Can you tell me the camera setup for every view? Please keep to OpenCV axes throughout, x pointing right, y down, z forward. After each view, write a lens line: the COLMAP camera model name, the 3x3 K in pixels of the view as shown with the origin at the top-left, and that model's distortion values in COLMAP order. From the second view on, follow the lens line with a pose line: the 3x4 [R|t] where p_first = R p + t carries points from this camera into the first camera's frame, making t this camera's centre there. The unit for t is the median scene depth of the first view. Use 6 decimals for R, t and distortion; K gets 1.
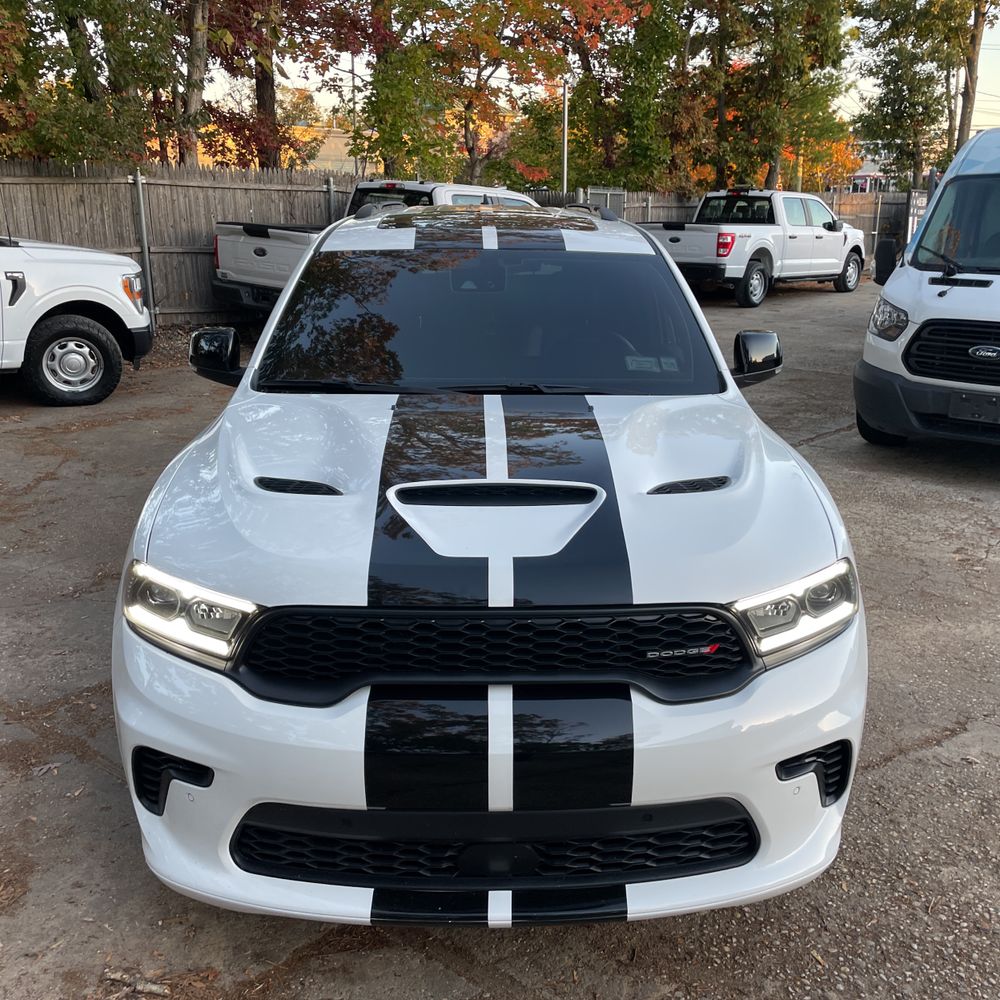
lens RADIAL K [[1000.5, 0, 495.5], [0, 1000.5, 504.5], [0, 0, 1]] dist [0.087723, -0.112666]
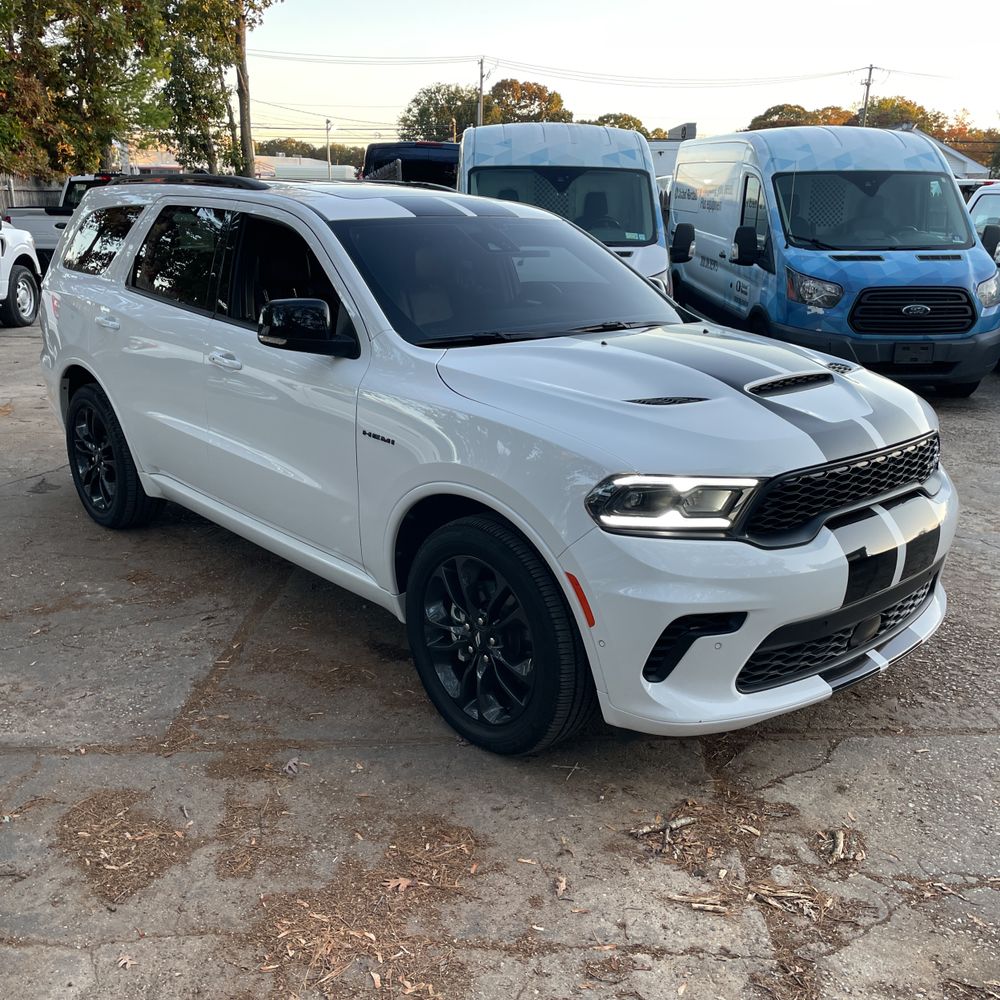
lens RADIAL K [[1022.0, 0, 506.2], [0, 1022.0, 498.5], [0, 0, 1]] dist [0.084072, -0.111288]
pose [[0.754661, -0.179159, 0.631181, -0.769033], [0.180752, 0.981541, 0.062495, -0.009771], [-0.630727, 0.066924, 0.773114, 0.103396]]
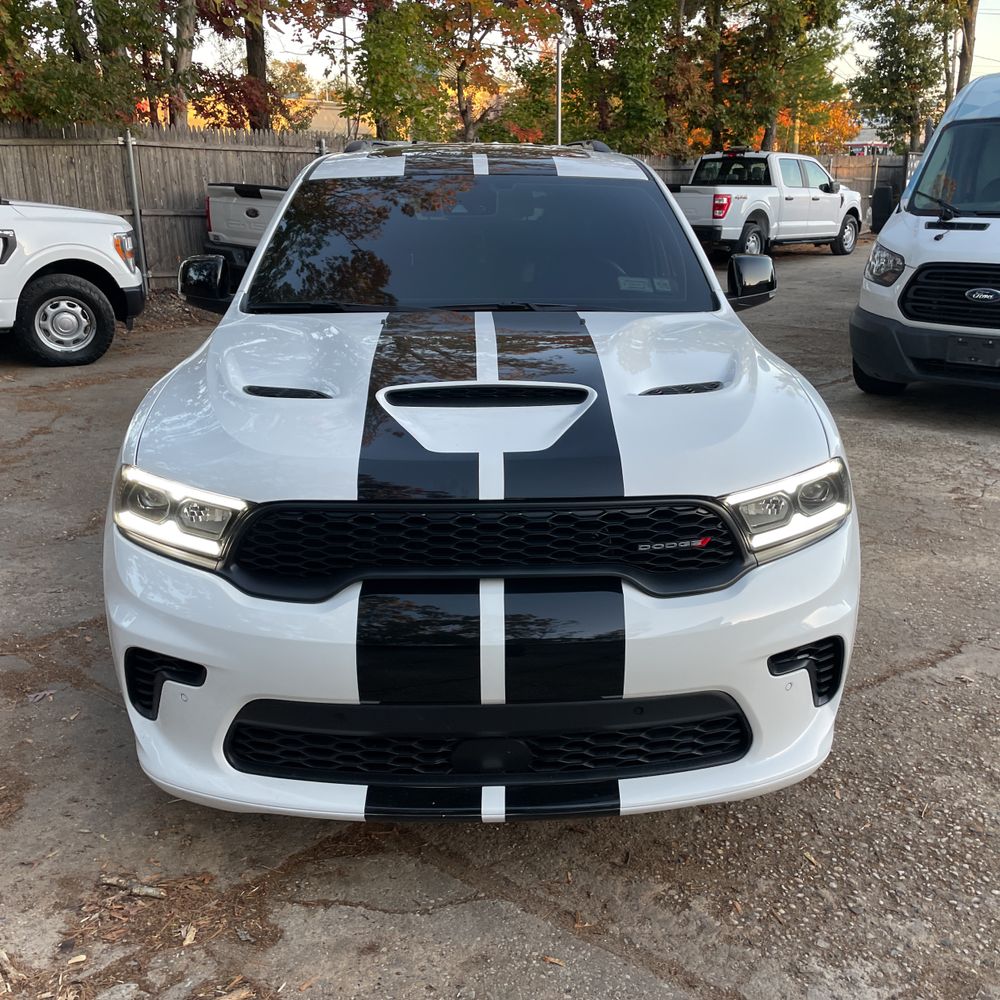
lens RADIAL K [[1000.7, 0, 492.6], [0, 1000.7, 498.5], [0, 0, 1]] dist [0.091571, -0.118839]
pose [[0.999966, -0.008195, -0.000451, 0.003875], [0.008202, 0.999799, 0.018309, 0.046489], [0.000301, -0.018312, 0.999832, 0.002327]]
